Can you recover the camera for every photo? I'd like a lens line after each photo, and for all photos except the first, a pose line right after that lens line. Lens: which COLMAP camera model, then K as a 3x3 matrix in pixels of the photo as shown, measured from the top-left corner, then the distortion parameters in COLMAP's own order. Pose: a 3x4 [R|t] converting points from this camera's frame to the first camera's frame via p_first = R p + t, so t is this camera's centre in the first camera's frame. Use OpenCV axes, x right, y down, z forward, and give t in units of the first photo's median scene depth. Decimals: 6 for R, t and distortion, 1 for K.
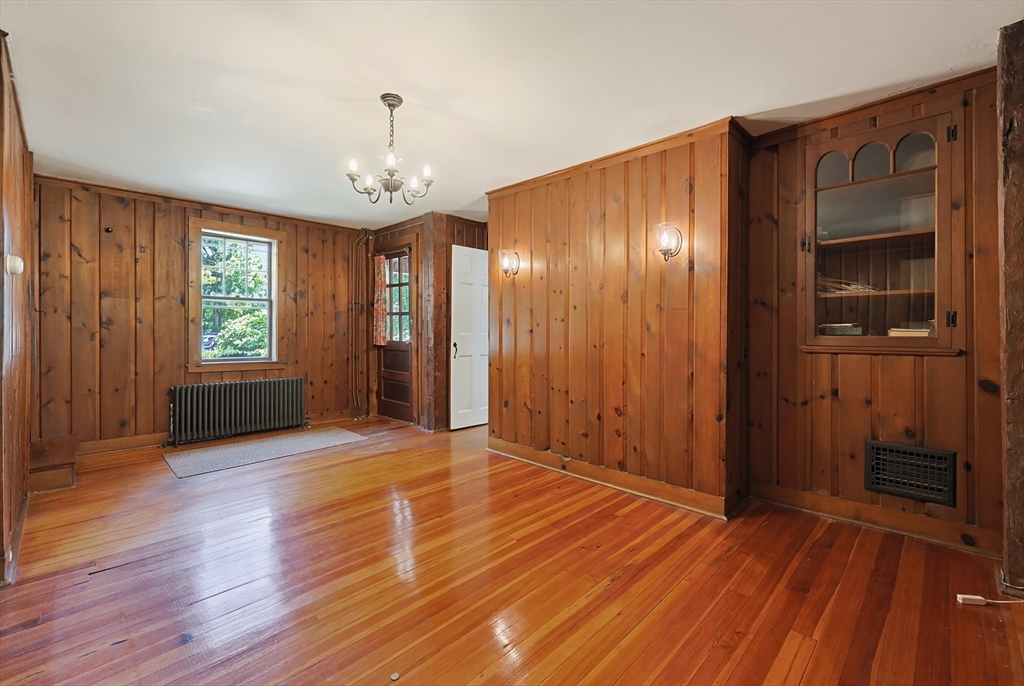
lens RADIAL K [[439.4, 0, 513.3], [0, 439.4, 332.9], [0, 0, 1]] dist [-0.001562, -0.000404]
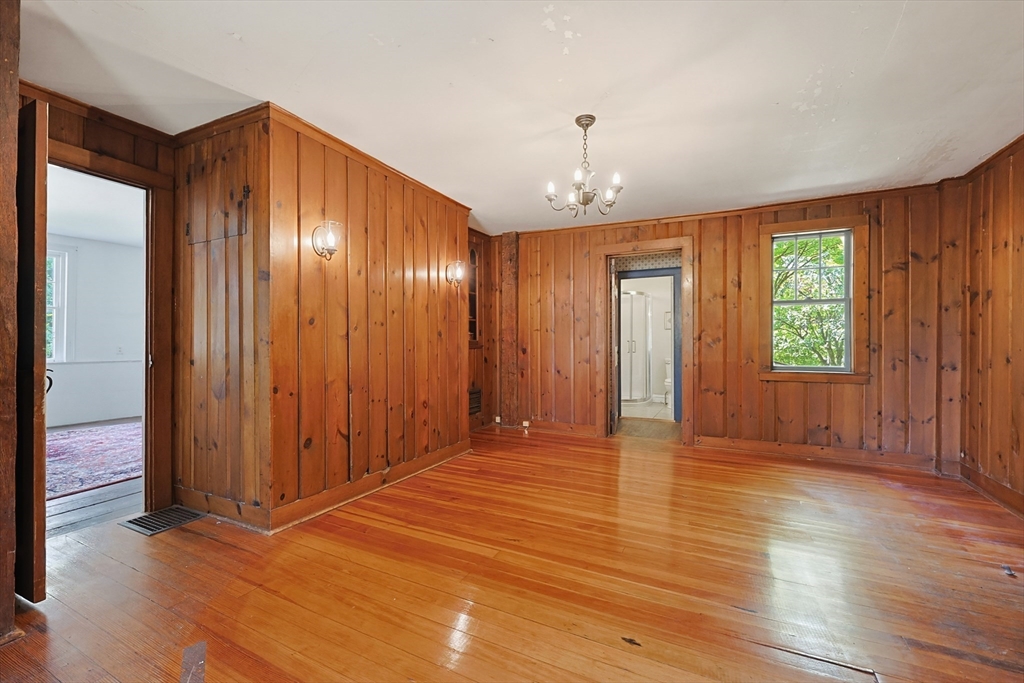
lens RADIAL K [[426.8, 0, 512.0], [0, 426.8, 341.5], [0, 0, 1]] dist [-0.000273, -0.000026]
pose [[-0.304596, 0.000253, 0.952481, -0.769483], [0.009099, 0.999955, 0.002645, 0.007331], [-0.952438, 0.009472, -0.304585, 0.936638]]
